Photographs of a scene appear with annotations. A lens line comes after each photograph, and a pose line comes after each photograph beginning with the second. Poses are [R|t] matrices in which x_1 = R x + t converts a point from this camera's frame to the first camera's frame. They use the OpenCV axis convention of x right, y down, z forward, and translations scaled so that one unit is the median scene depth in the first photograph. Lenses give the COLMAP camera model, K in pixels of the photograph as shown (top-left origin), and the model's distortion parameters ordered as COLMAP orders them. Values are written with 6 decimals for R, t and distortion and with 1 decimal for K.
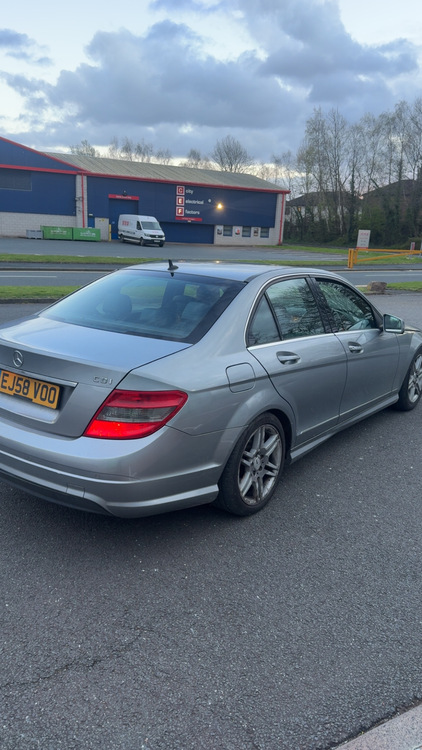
lens RADIAL K [[534.2, 0, 211.7], [0, 534.2, 361.2], [0, 0, 1]] dist [0.094015, -0.177770]
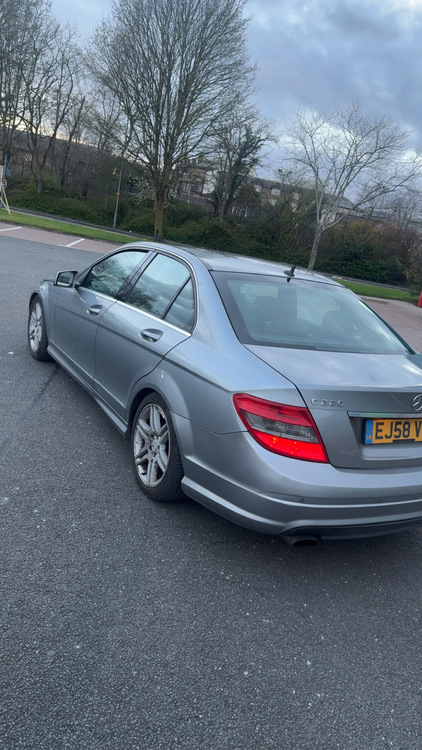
lens RADIAL K [[534.2, 0, 211.7], [0, 534.2, 361.2], [0, 0, 1]] dist [0.094015, -0.177770]
pose [[0.429494, -0.183969, 0.884132, -1.311668], [0.042544, 0.982065, 0.183680, -0.259911], [-0.902067, -0.041275, 0.429618, 0.902480]]
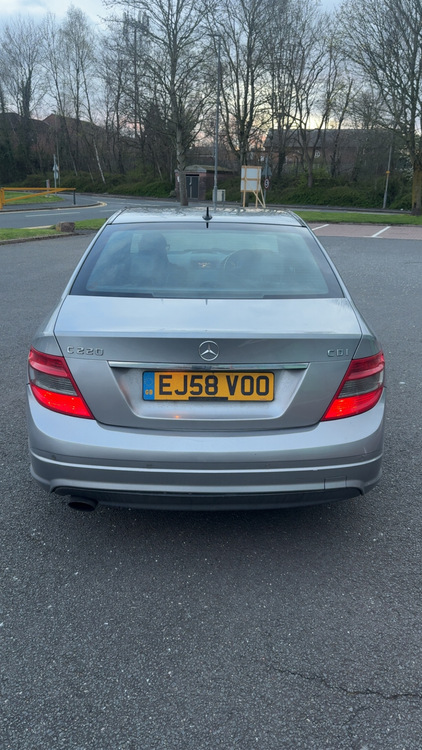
lens RADIAL K [[534.2, 0, 211.7], [0, 534.2, 361.2], [0, 0, 1]] dist [0.094015, -0.177770]
pose [[0.798576, -0.213462, 0.562771, -0.768953], [0.152327, 0.976237, 0.154138, -0.103784], [-0.582300, -0.037366, 0.812115, 0.372640]]
